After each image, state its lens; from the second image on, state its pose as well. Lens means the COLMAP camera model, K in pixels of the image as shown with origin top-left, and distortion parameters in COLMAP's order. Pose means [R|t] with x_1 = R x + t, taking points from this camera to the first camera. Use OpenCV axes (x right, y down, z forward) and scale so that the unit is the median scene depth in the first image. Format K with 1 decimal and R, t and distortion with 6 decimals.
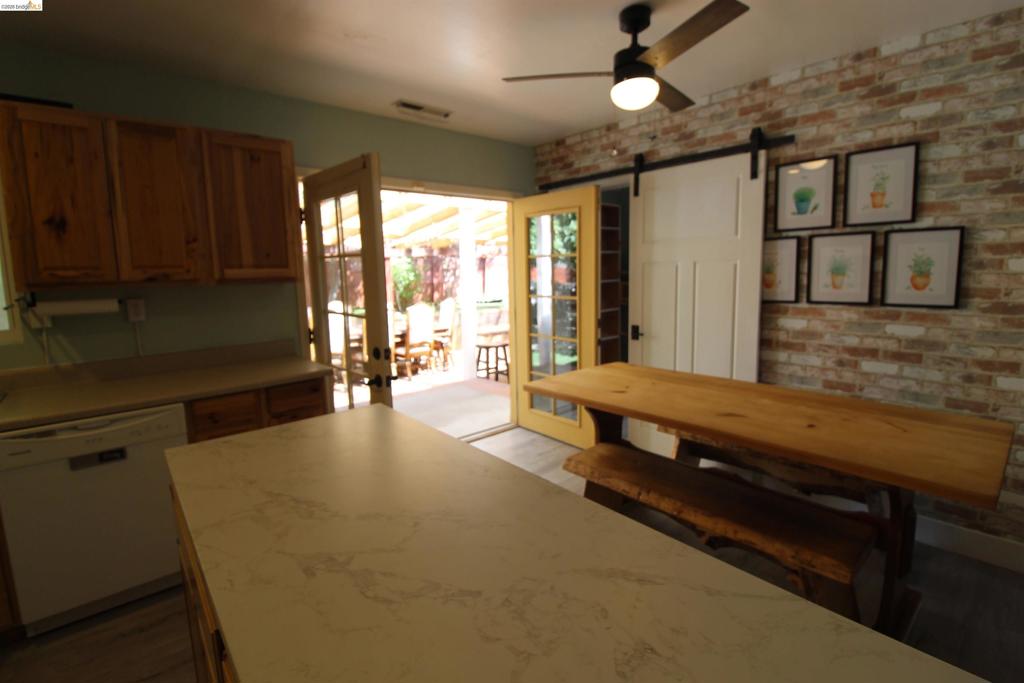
lens RADIAL K [[473.3, 0, 512.4], [0, 473.3, 326.1], [0, 0, 1]] dist [-0.002204, -0.011962]
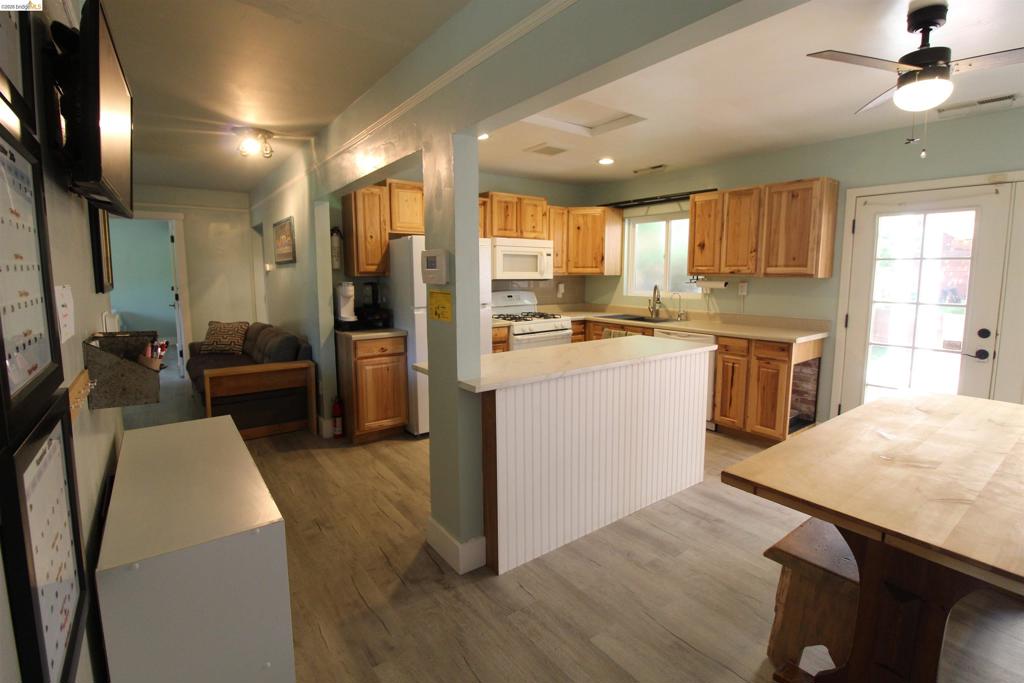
lens RADIAL K [[473.3, 0, 512.4], [0, 473.3, 326.1], [0, 0, 1]] dist [-0.002204, -0.011962]
pose [[-0.077435, 0.137111, -0.987524, 1.108766], [-0.118315, 0.982235, 0.145654, -0.053956], [0.989952, 0.128118, -0.059837, 0.238525]]
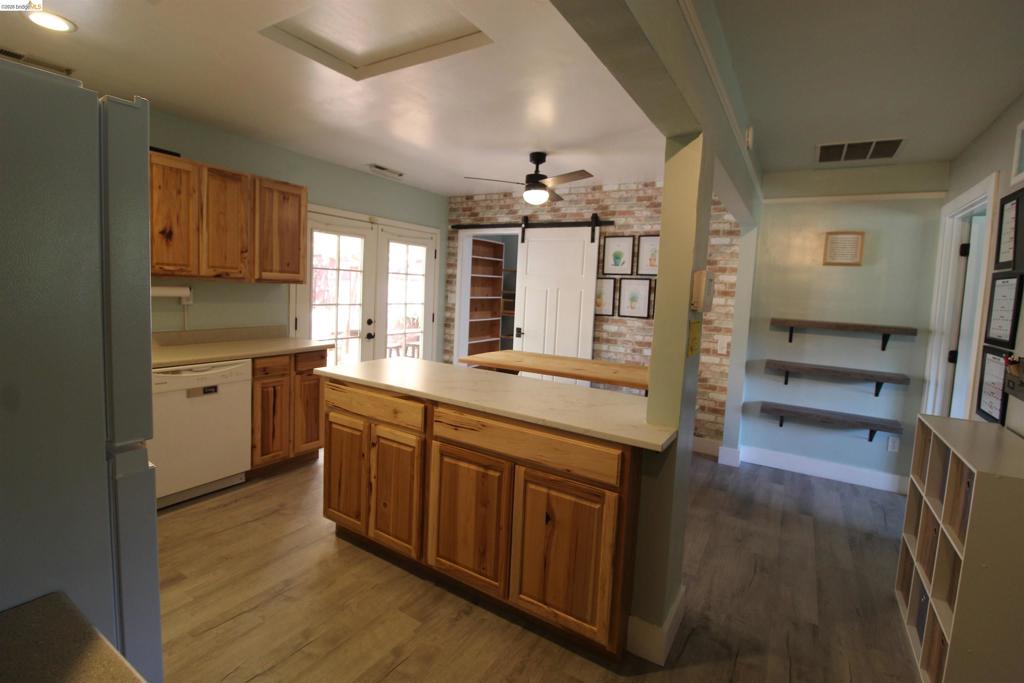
lens RADIAL K [[473.3, 0, 512.4], [0, 473.3, 326.1], [0, 0, 1]] dist [-0.002204, -0.011962]
pose [[0.951085, 0.043082, 0.305910, -0.311536], [-0.032110, 0.998651, -0.040811, 0.078302], [-0.307256, 0.028992, 0.951185, -0.600863]]
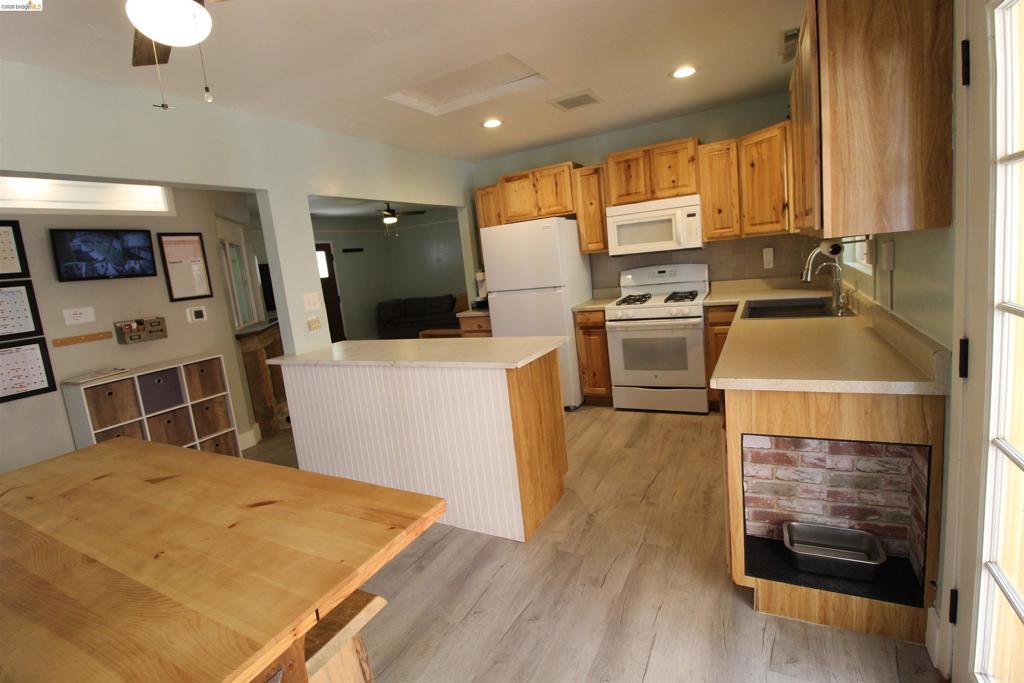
lens RADIAL K [[473.3, 0, 512.4], [0, 473.3, 326.1], [0, 0, 1]] dist [-0.002204, -0.011962]
pose [[-0.925430, 0.170188, -0.338549, 0.097800], [0.082399, 0.962467, 0.258590, -0.178726], [0.369851, 0.211410, -0.904719, 1.516793]]
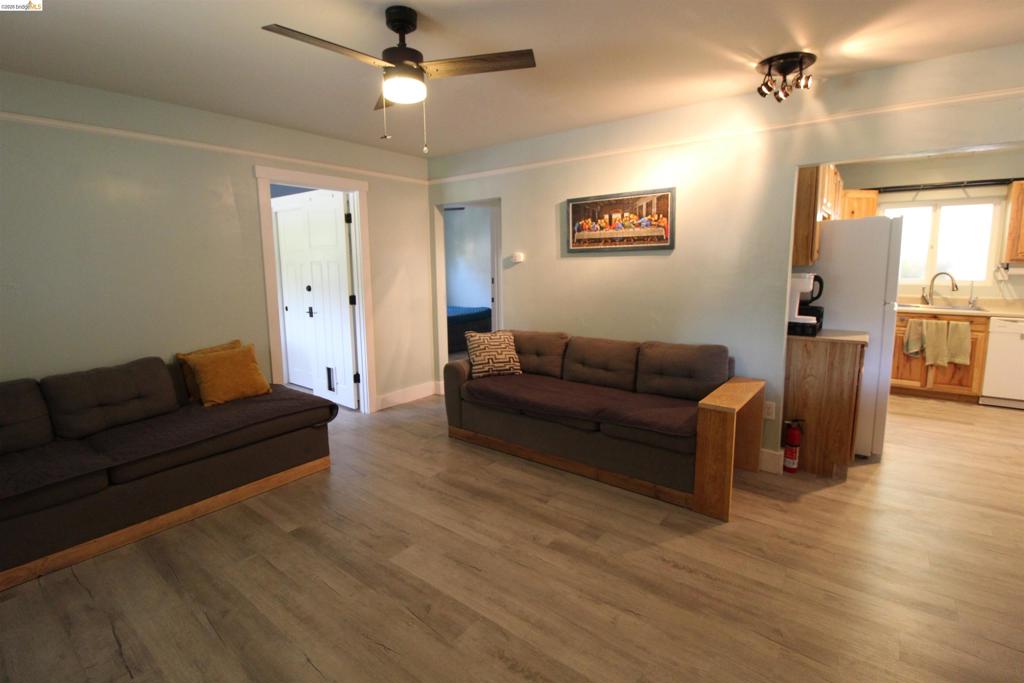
lens RADIAL K [[473.3, 0, 512.4], [0, 473.3, 326.1], [0, 0, 1]] dist [-0.002204, -0.011962]
pose [[0.191960, 0.152830, -0.969430, 0.618461], [-0.111309, 0.984817, 0.133215, 0.163558], [0.975070, 0.082334, 0.206056, -1.493340]]
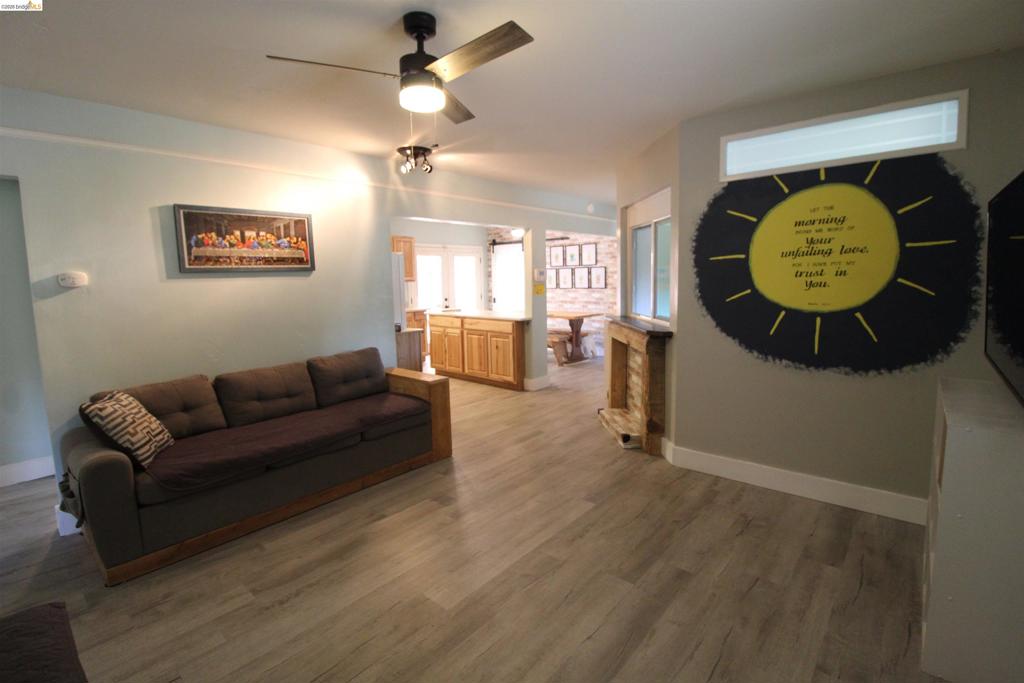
lens RADIAL K [[473.3, 0, 512.4], [0, 473.3, 326.1], [0, 0, 1]] dist [-0.002204, -0.011962]
pose [[0.990505, -0.009750, 0.137133, -0.270544], [0.012314, 0.999765, -0.017860, 0.287209], [-0.136927, 0.019379, 0.990392, -2.360902]]
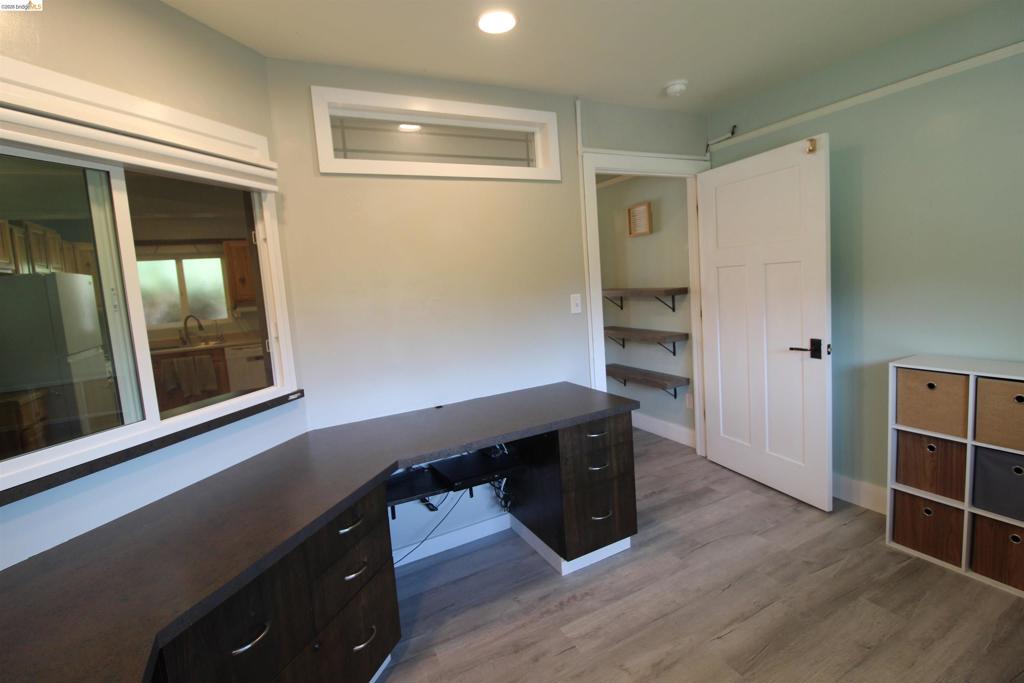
lens RADIAL K [[473.3, 0, 512.4], [0, 473.3, 326.1], [0, 0, 1]] dist [-0.002204, -0.011962]
pose [[0.970083, -0.022230, -0.241752, 1.119524], [0.019029, 0.999698, -0.015571, 0.118361], [0.242025, 0.010505, 0.970213, -1.189347]]
